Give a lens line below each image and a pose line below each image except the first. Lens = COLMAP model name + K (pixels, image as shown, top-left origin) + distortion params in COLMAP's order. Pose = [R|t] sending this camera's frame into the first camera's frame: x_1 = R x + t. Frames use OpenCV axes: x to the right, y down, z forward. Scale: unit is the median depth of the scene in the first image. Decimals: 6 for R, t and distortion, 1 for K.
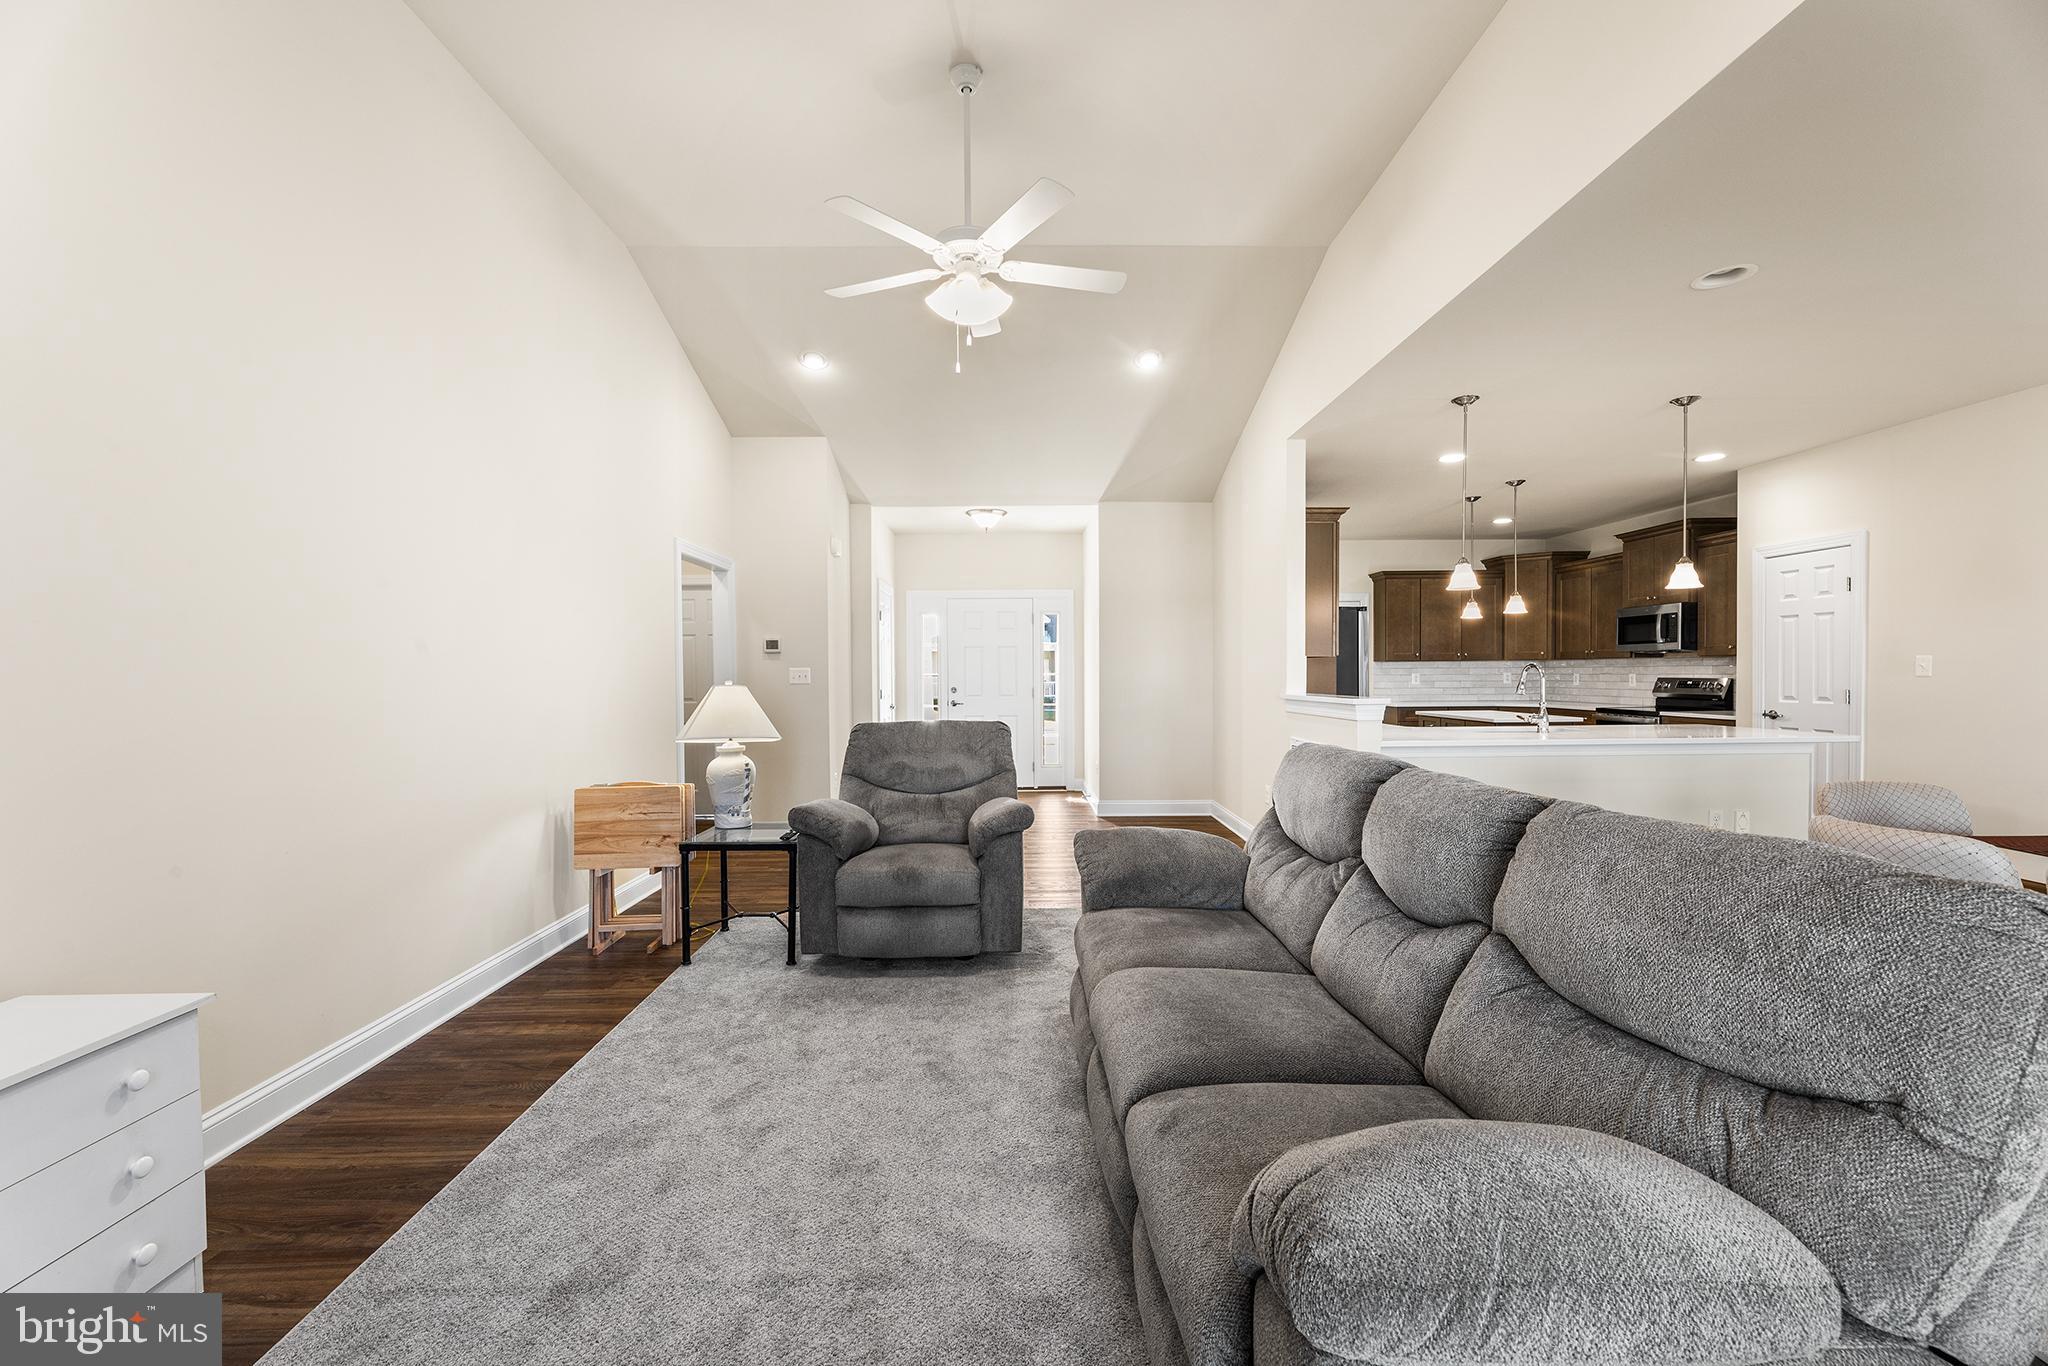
lens RADIAL K [[827.9, 0, 1013.9], [0, 827.9, 686.9], [0, 0, 1]] dist [-0.003502, 0.000125]
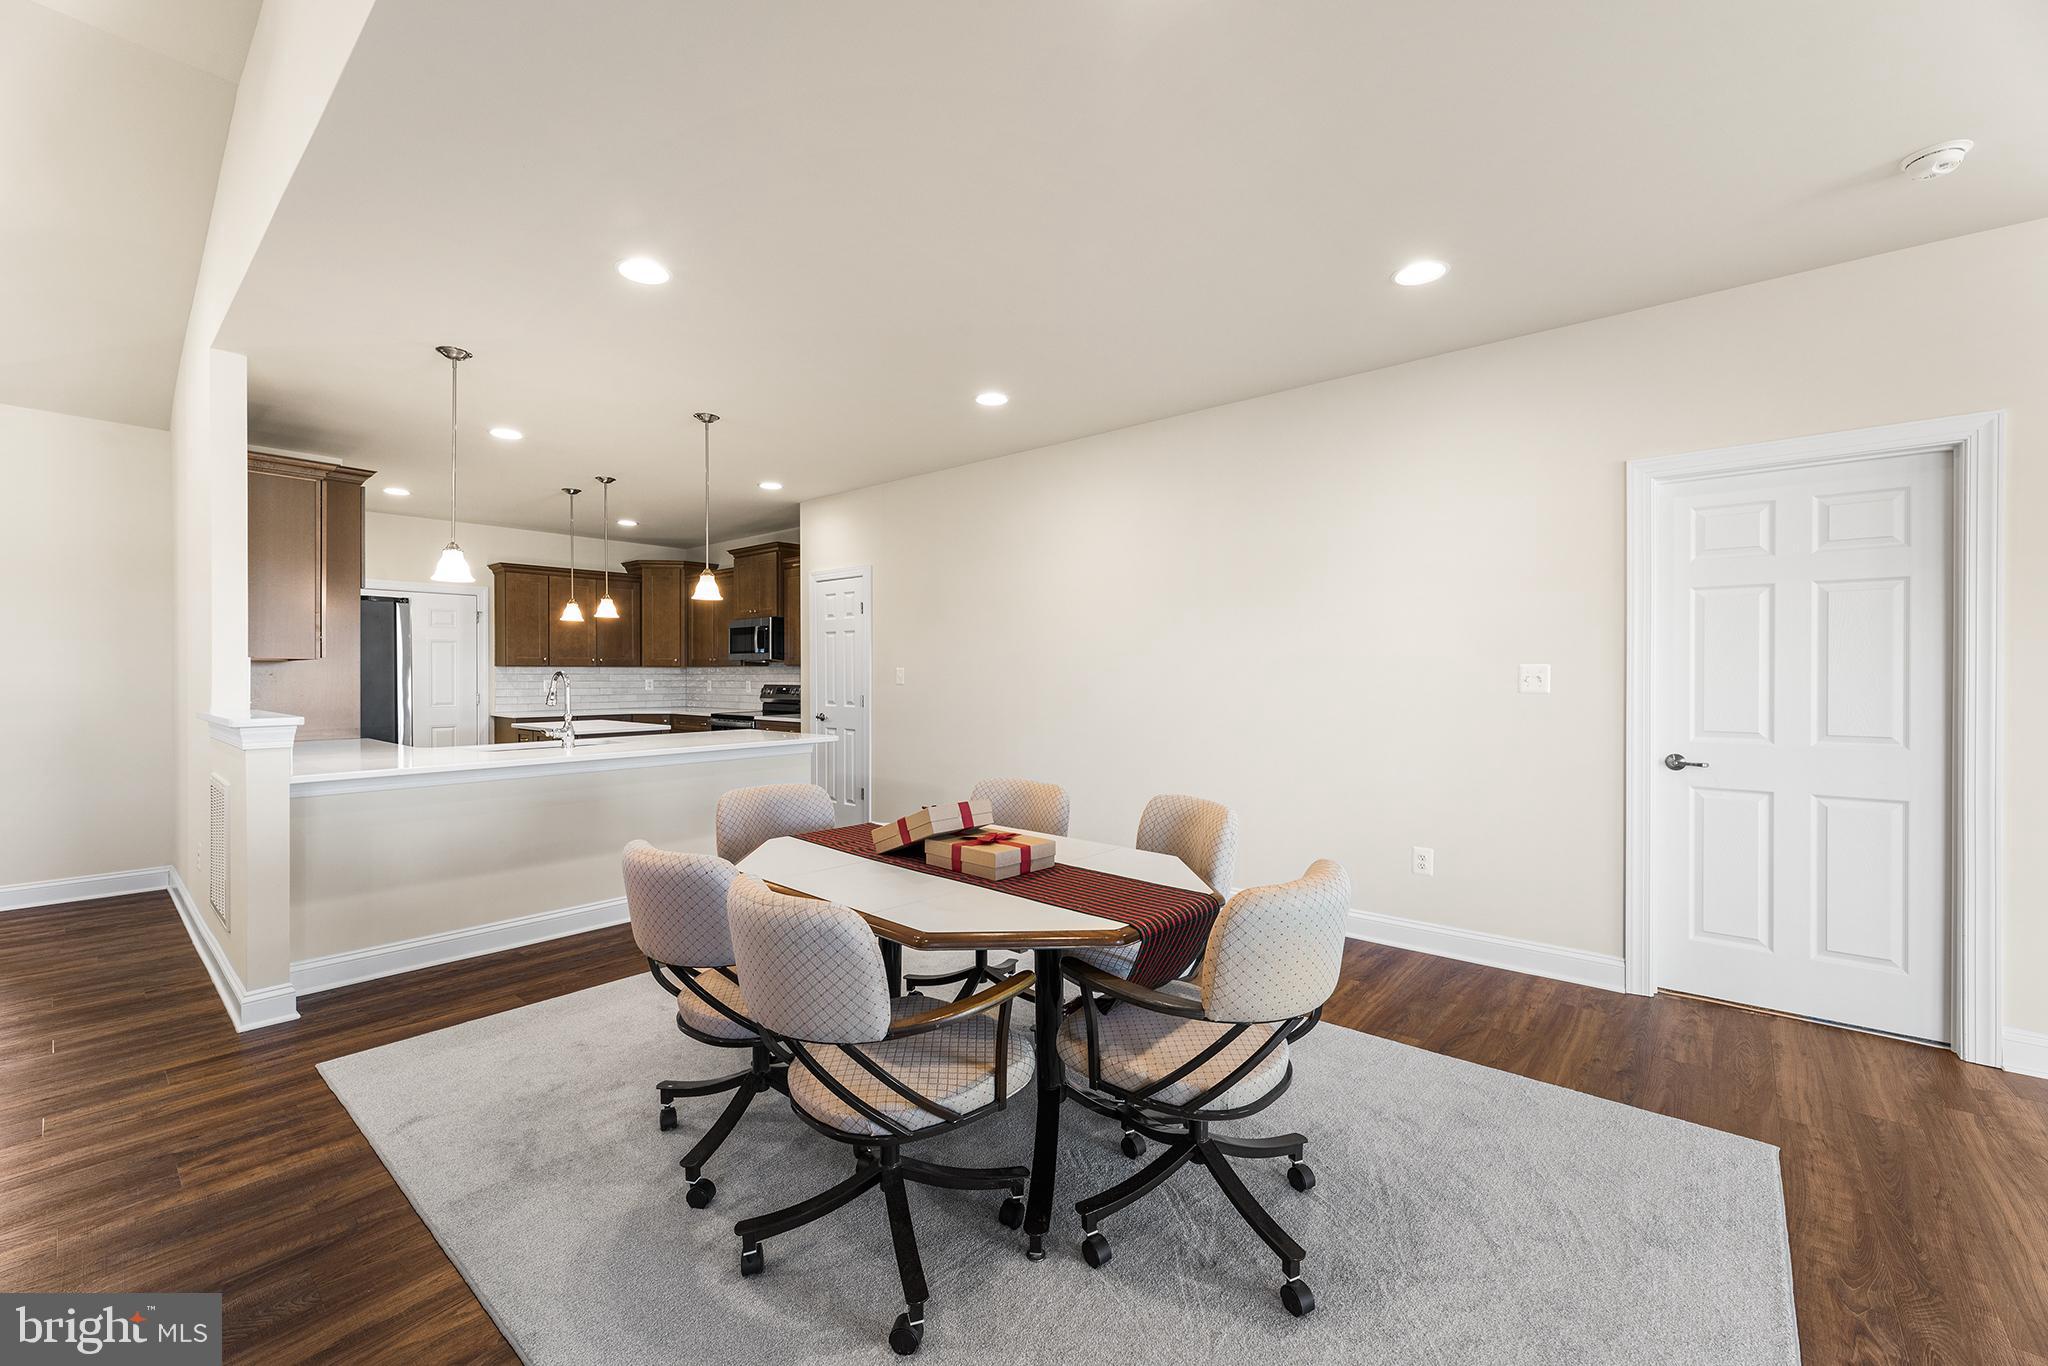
lens RADIAL K [[827.9, 0, 1029.0], [0, 827.9, 677.1], [0, 0, 1]] dist [-0.003502, 0.000125]
pose [[0.649679, 0.004191, 0.760197, 0.184911], [0.009391, 0.999864, -0.013538, -0.003365], [-0.760150, 0.015934, 0.649552, 0.018289]]
